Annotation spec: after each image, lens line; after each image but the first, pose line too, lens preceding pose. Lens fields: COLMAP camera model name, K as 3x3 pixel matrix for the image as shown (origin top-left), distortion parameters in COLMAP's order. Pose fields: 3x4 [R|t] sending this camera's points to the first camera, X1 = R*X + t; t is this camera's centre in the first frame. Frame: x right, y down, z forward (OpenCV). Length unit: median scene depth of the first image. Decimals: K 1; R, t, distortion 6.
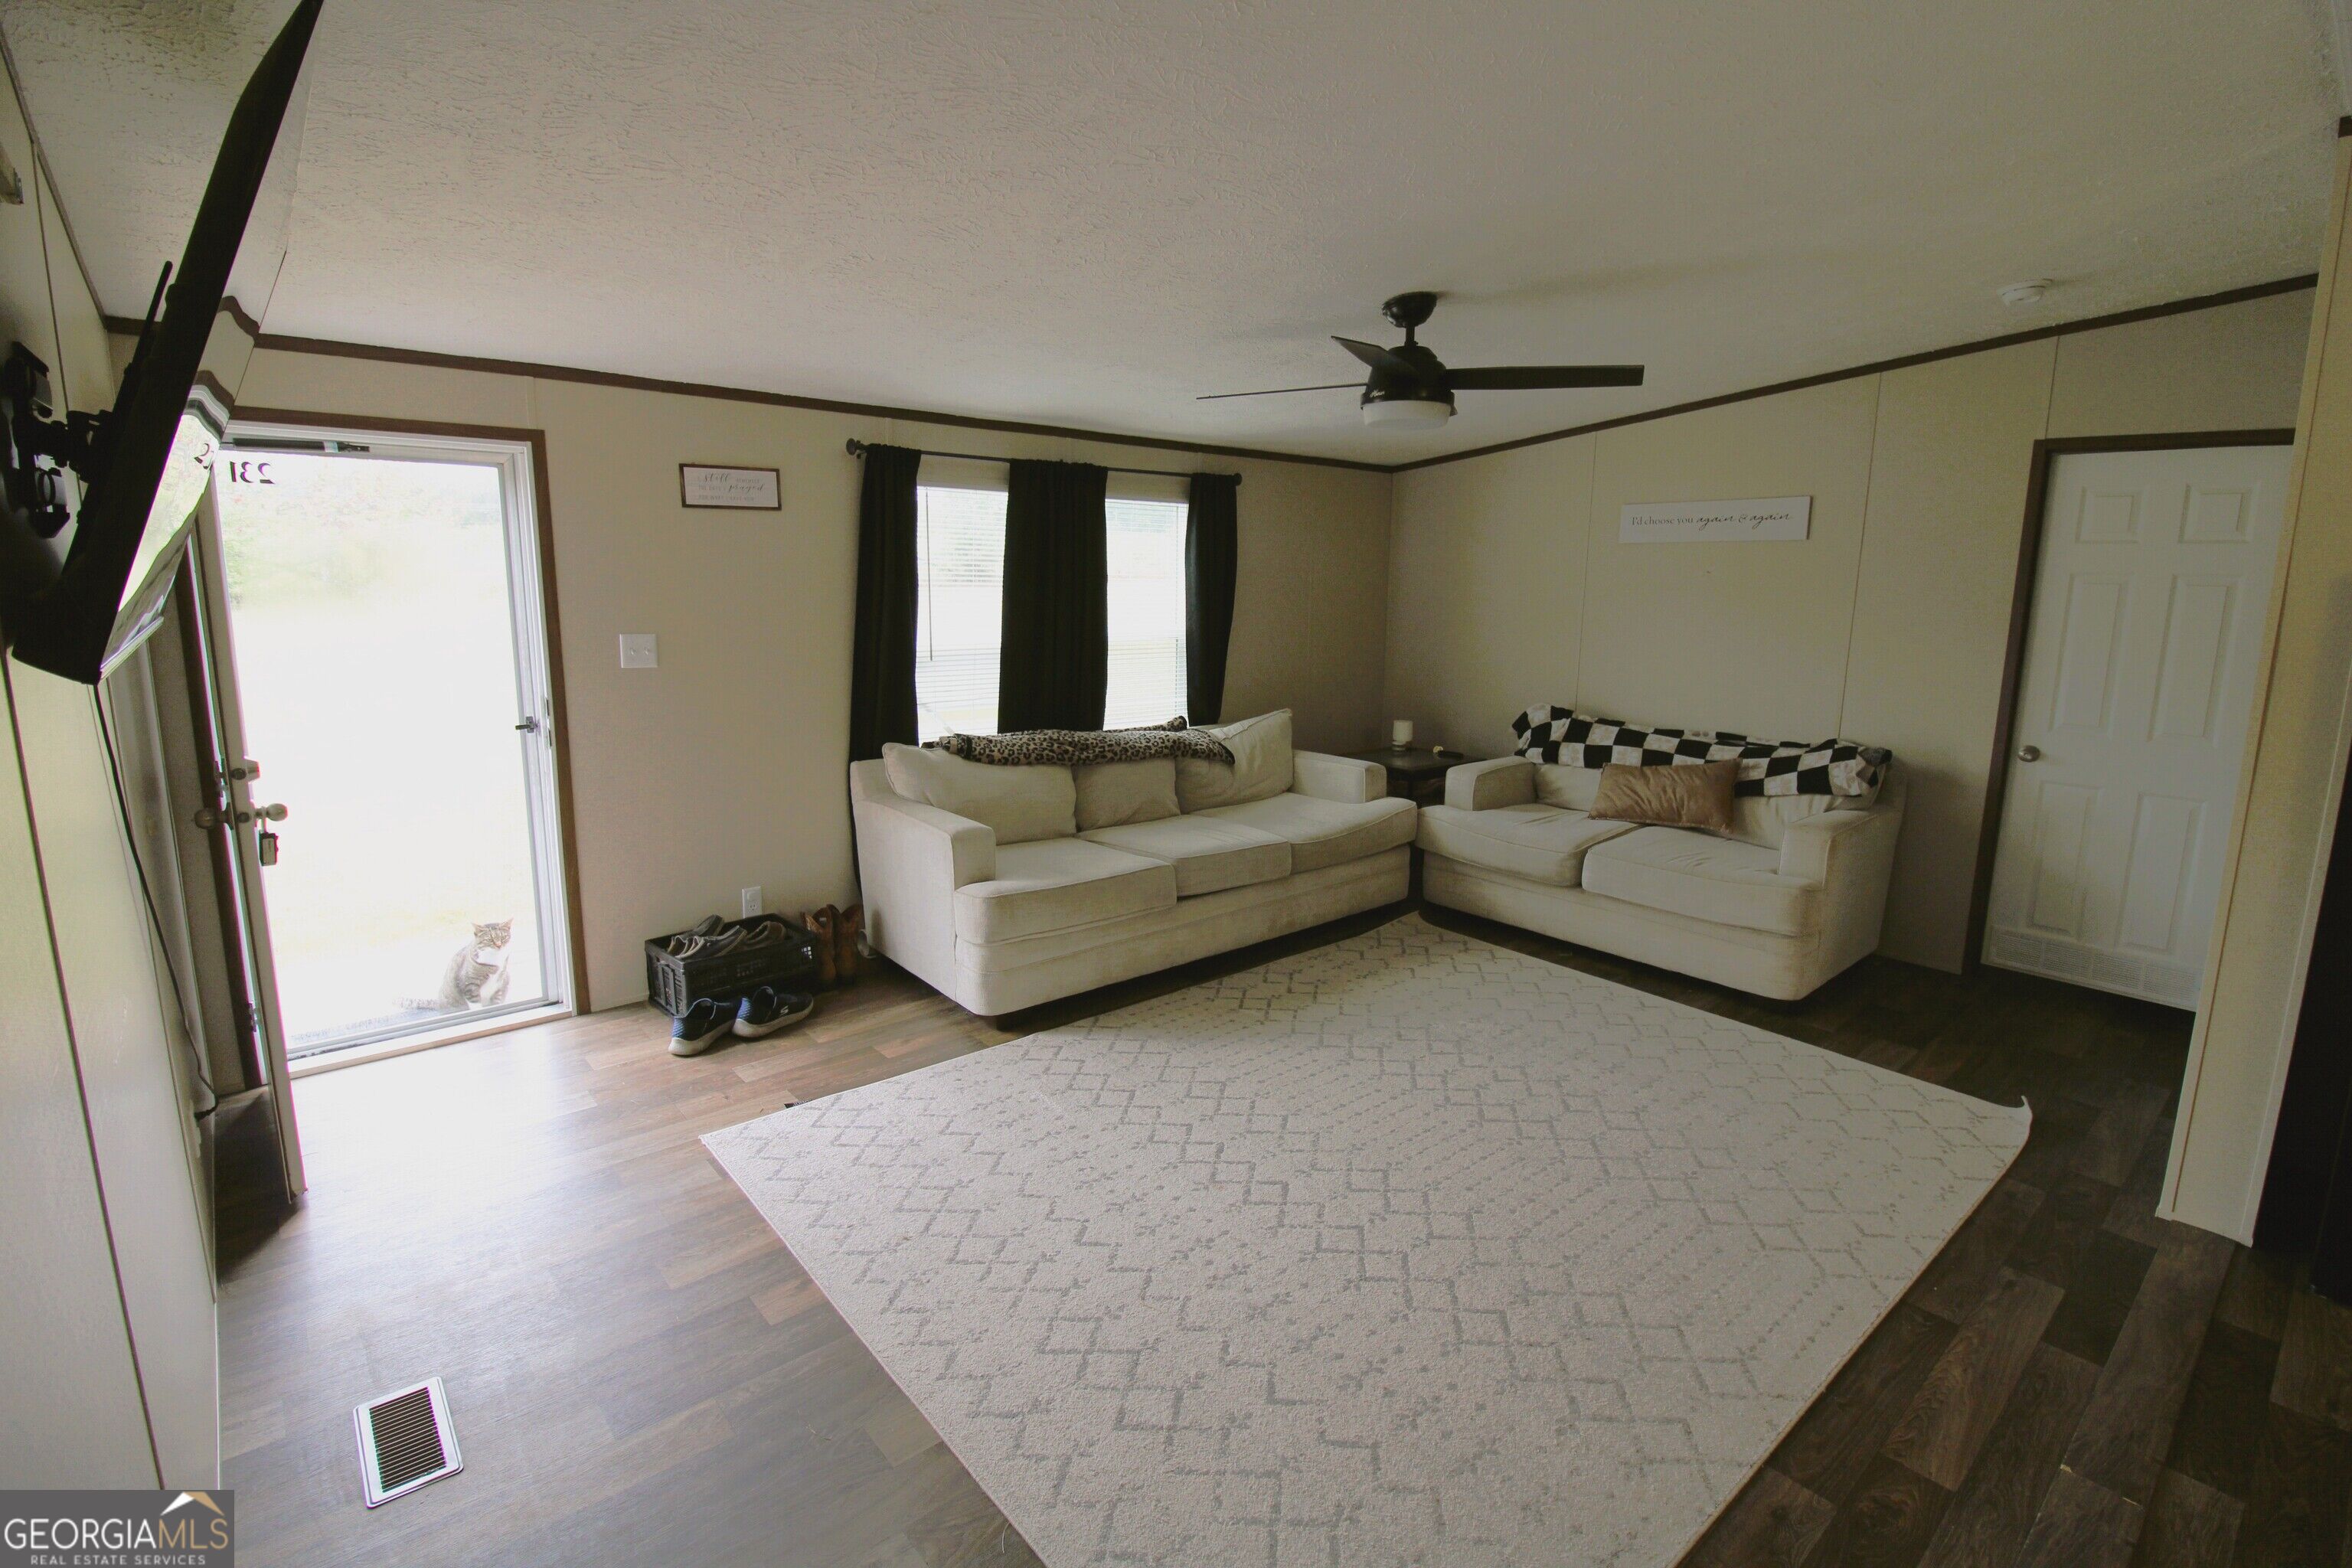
lens RADIAL K [[1097.6, 0, 1188.2], [0, 1097.6, 763.1], [0, 0, 1]] dist [0.001601, -0.016490]
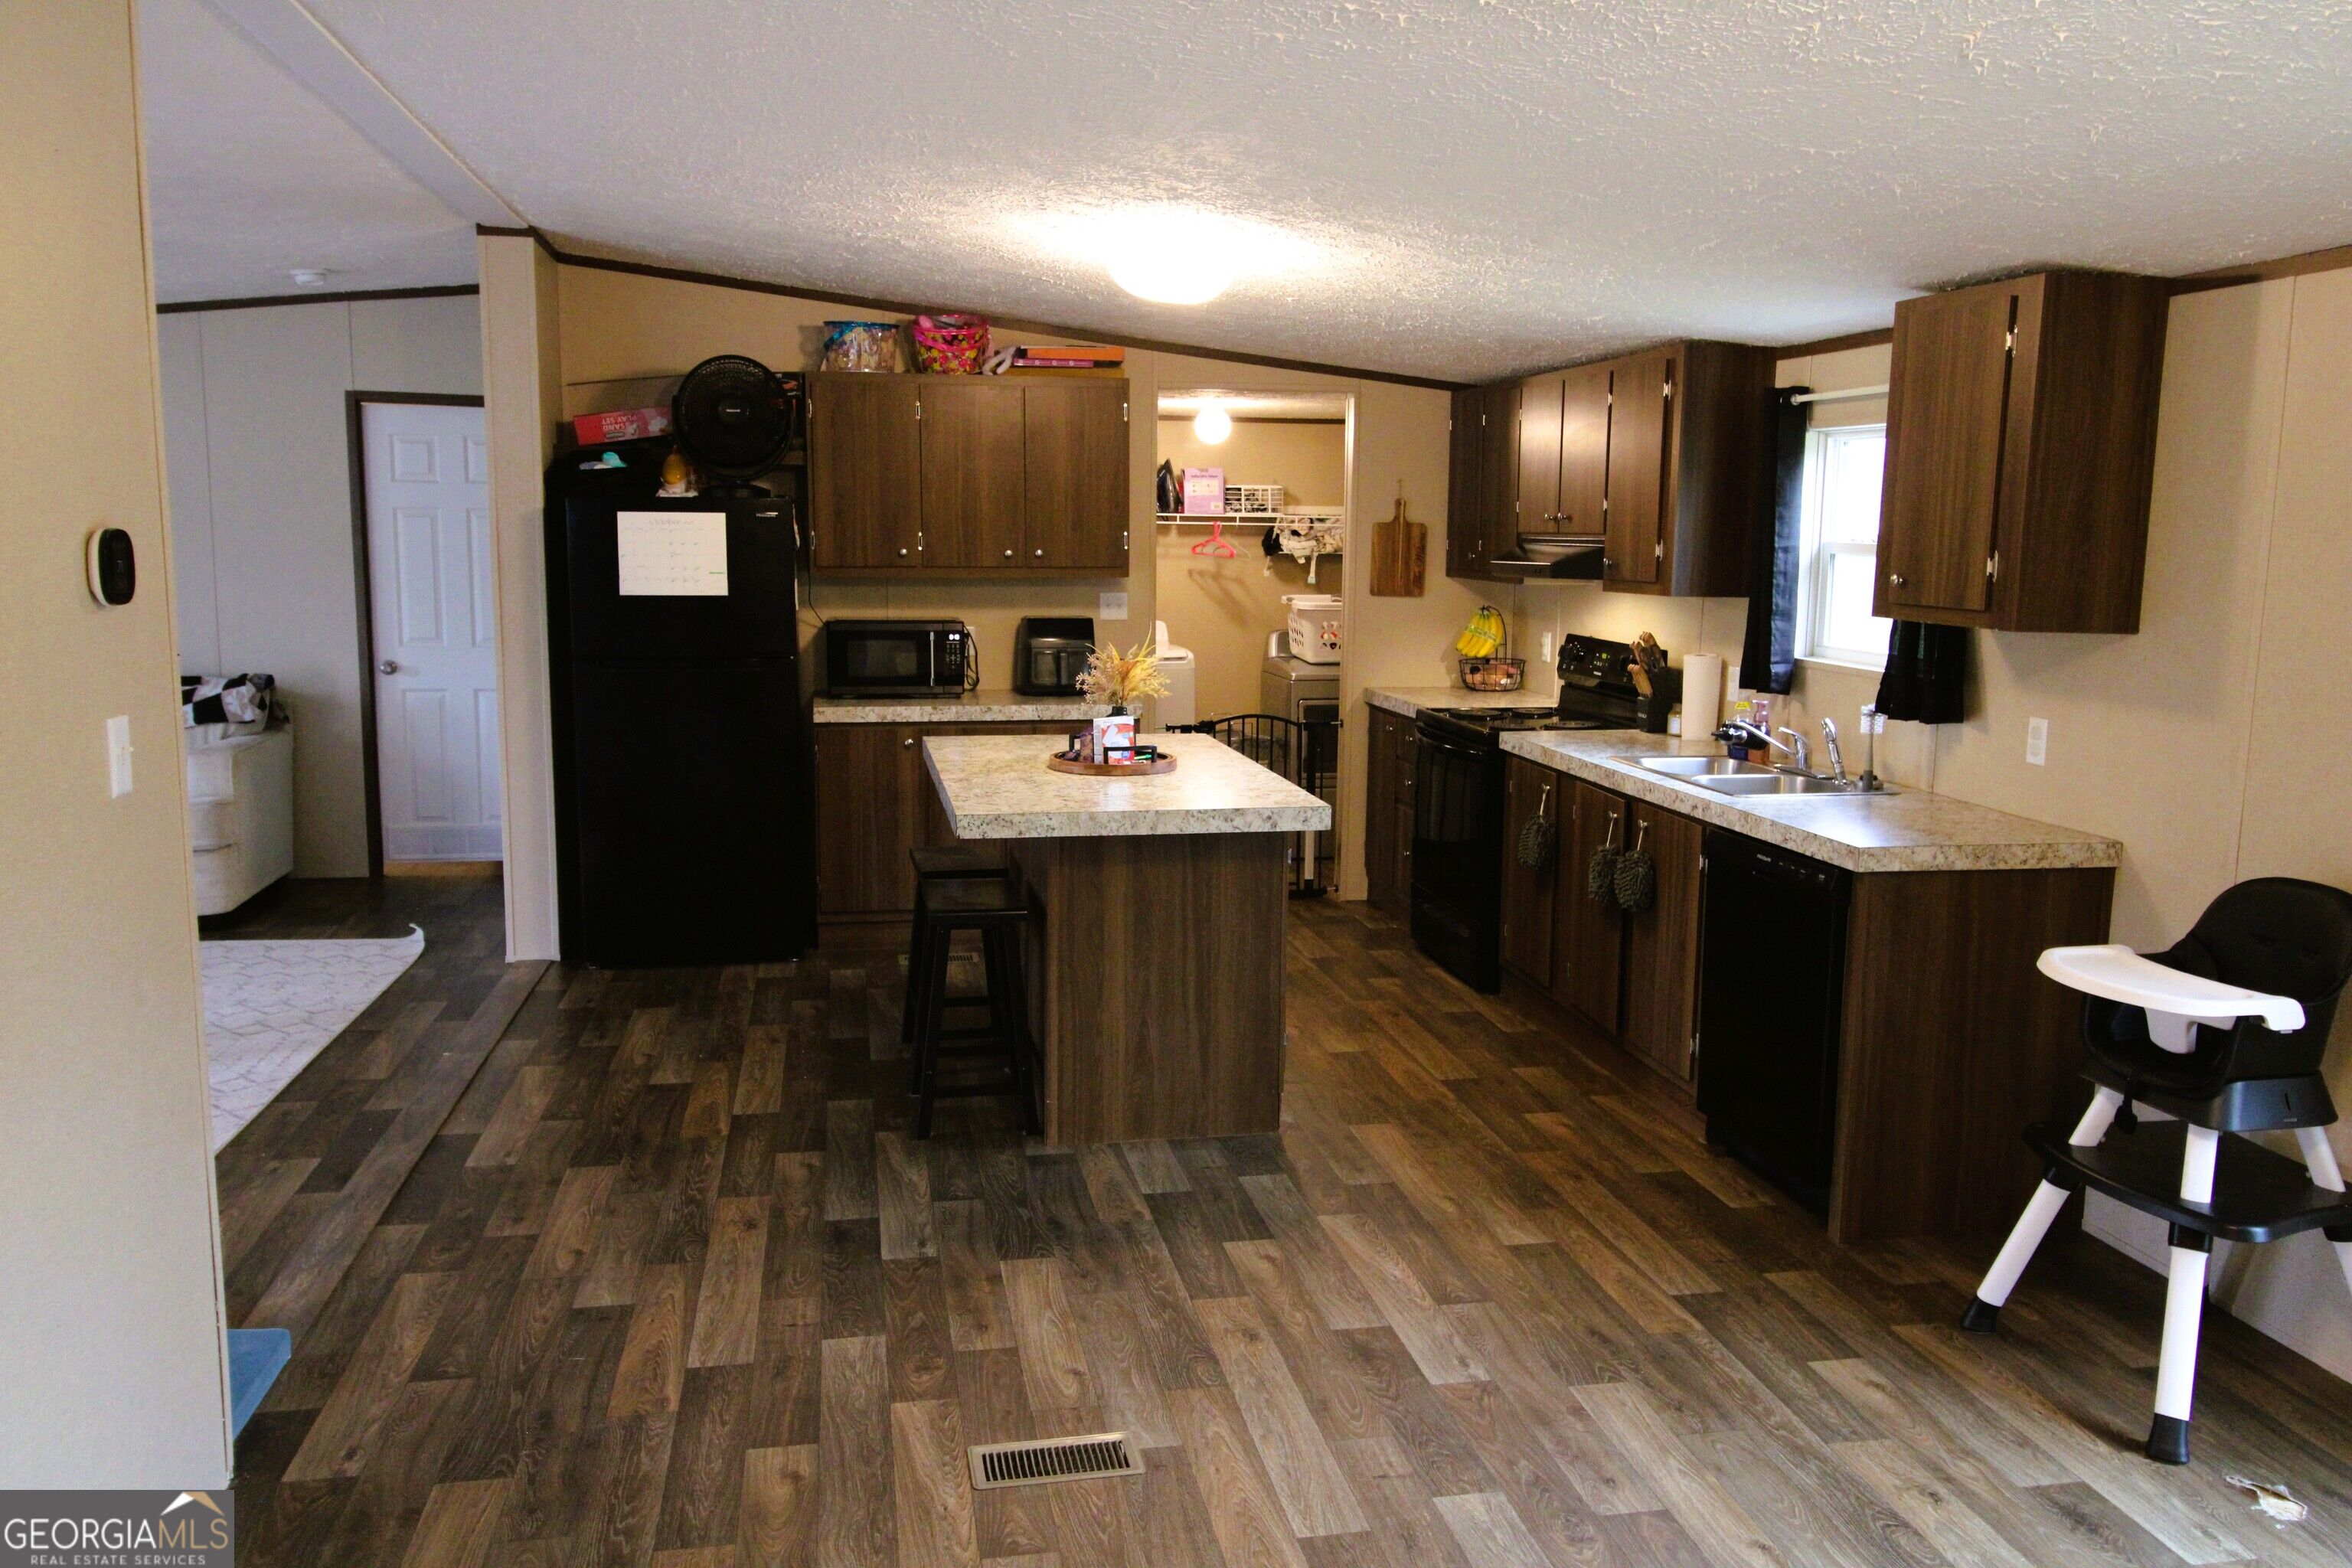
lens RADIAL K [[1841.4, 0, 1209.9], [0, 1841.4, 782.4], [0, 0, 1]] dist [0.002154, -0.002364]
pose [[0.502114, -0.128235, 0.855241, -0.500619], [0.138606, 0.988094, 0.066778, 0.112216], [-0.853622, 0.085011, 0.513910, -0.775195]]
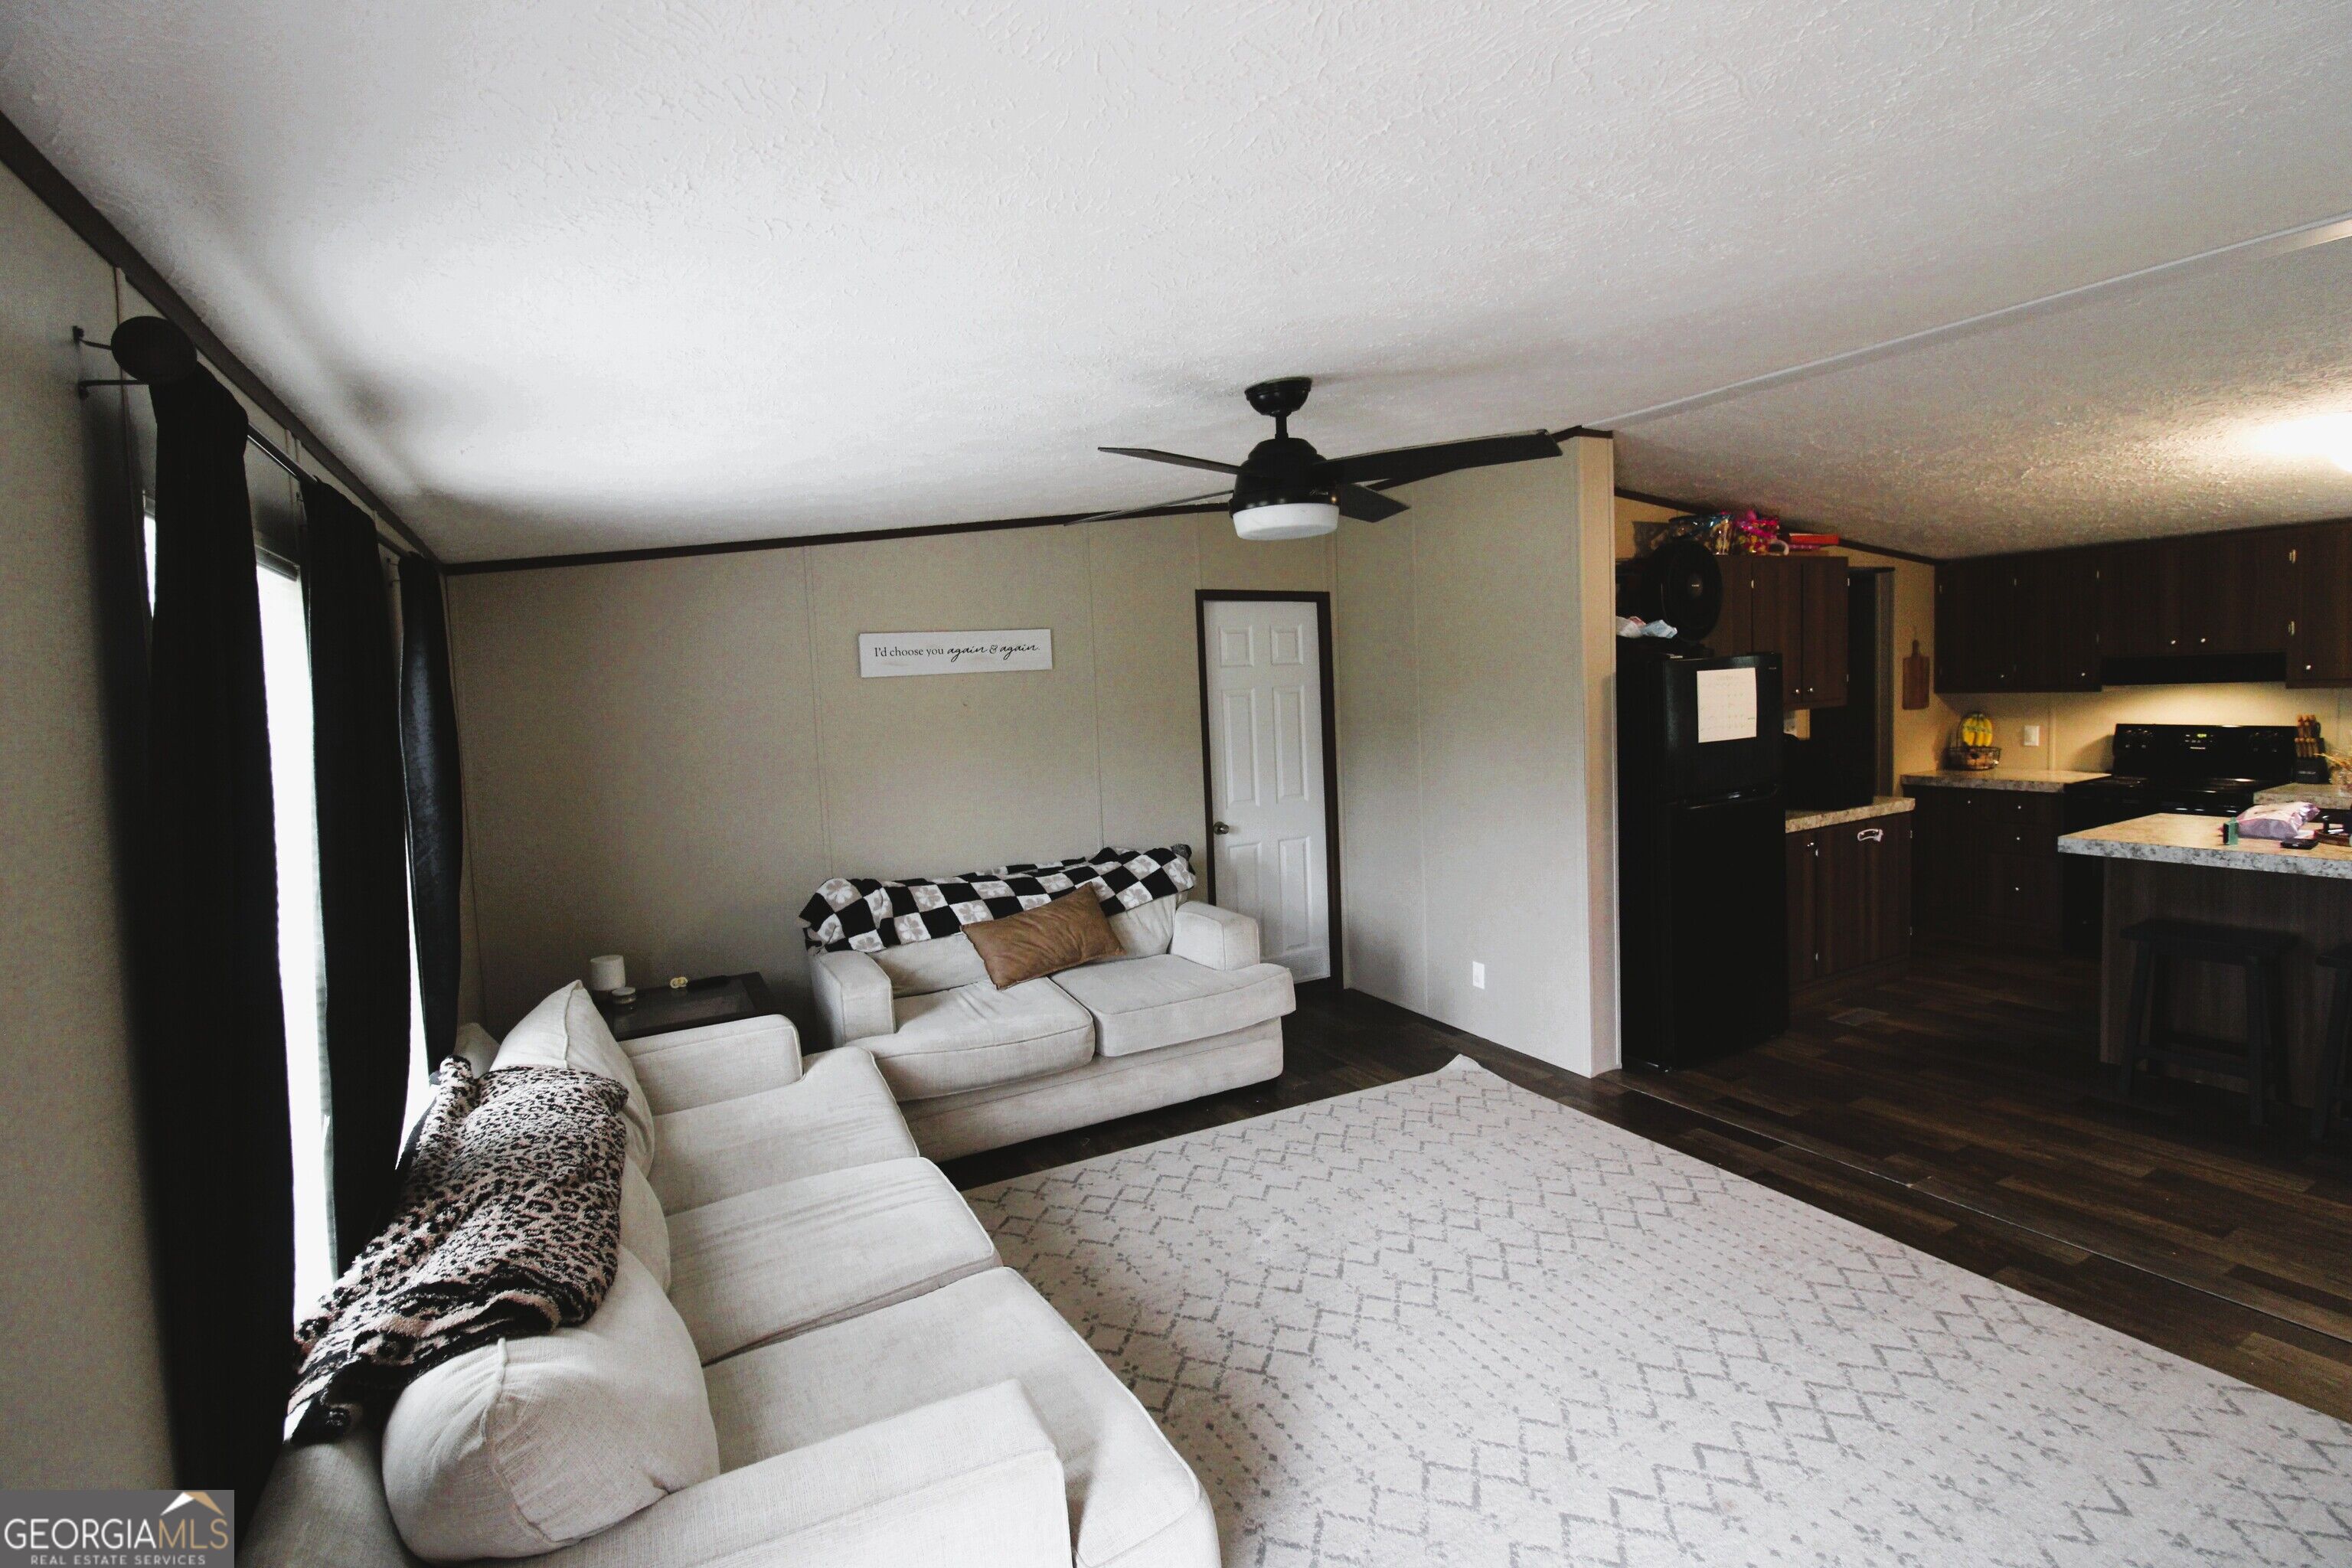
lens RADIAL K [[1097.6, 0, 1188.2], [0, 1097.6, 763.1], [0, 0, 1]] dist [0.001601, -0.016490]
pose [[0.211307, -0.096455, 0.972649, -0.556418], [0.212348, 0.975881, 0.050643, -0.177132], [-0.954074, 0.195839, 0.226693, 0.819182]]
